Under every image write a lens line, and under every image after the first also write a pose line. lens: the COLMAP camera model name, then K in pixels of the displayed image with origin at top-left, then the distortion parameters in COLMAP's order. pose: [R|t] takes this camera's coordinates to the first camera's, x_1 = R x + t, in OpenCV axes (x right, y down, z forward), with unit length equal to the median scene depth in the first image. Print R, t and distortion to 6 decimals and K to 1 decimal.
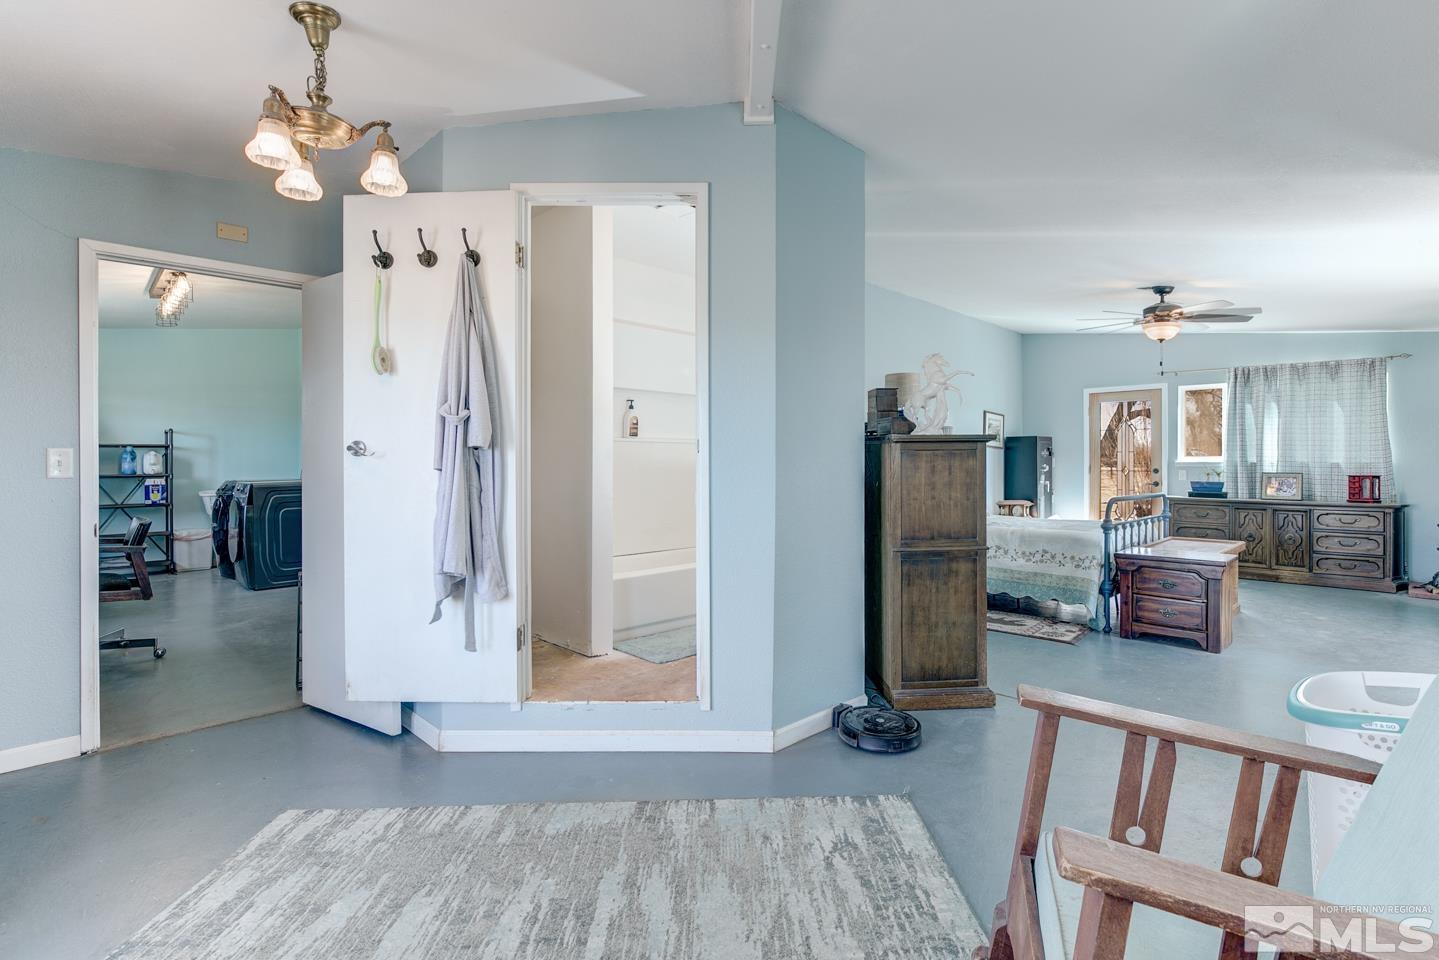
lens RADIAL K [[677.7, 0, 756.9], [0, 677.7, 459.3], [0, 0, 1]] dist [-0.014414, 0.000070]
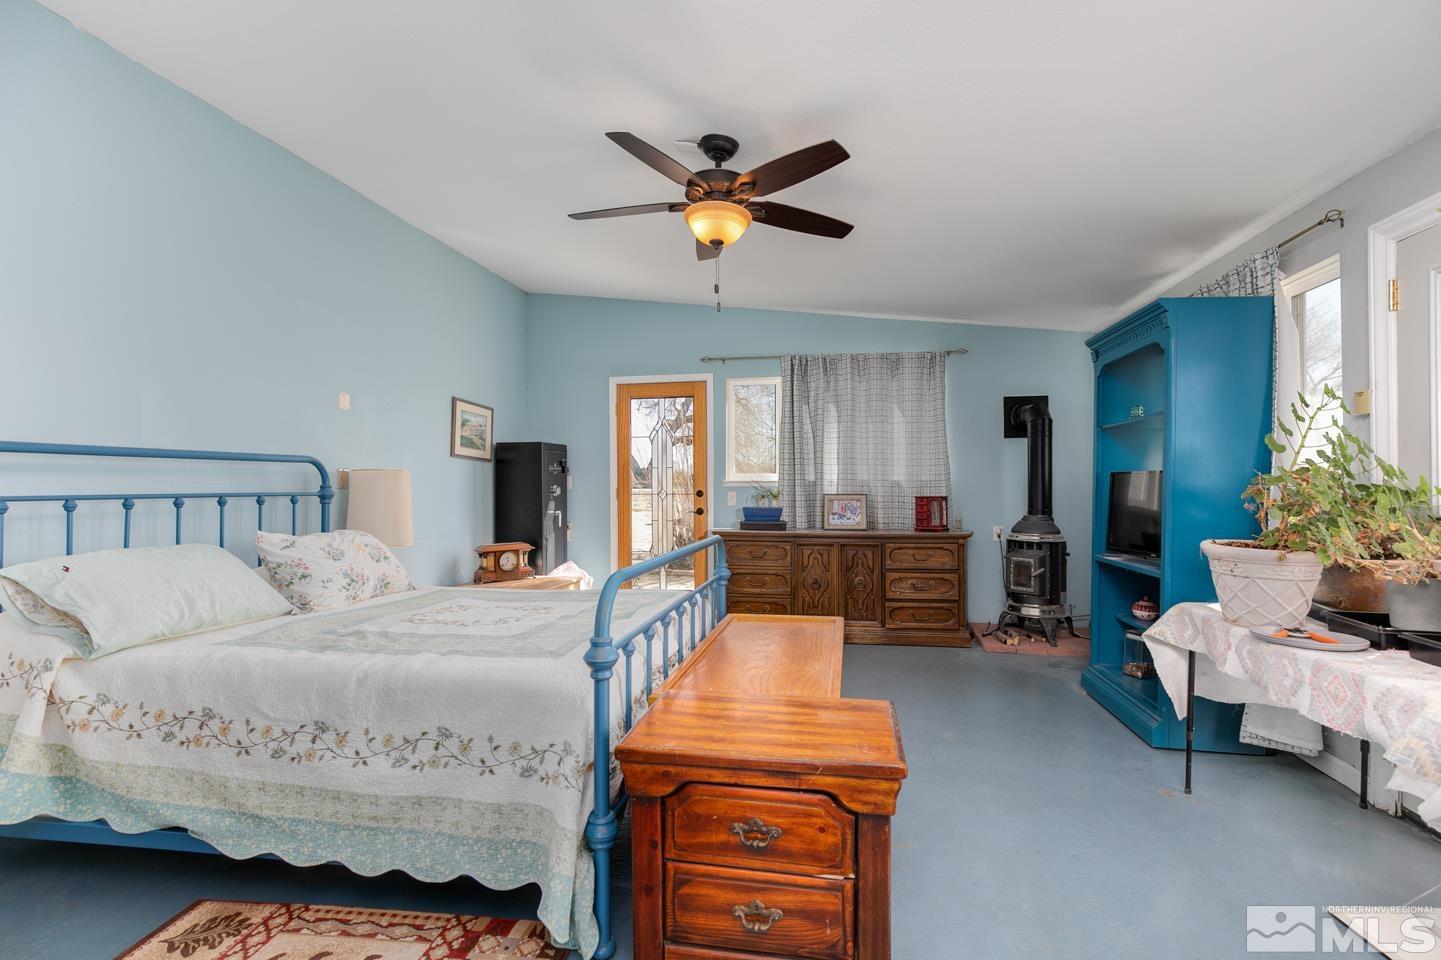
lens RADIAL K [[662.2, 0, 720.5], [0, 662.2, 480.0], [0, 0, 1]] dist [-0.000188, 0.000005]
pose [[0.837779, -0.002310, 0.546005, 0.286142], [0.004098, 0.999989, -0.002057, 0.005403], [-0.545994, 0.003961, 0.837780, 0.505282]]
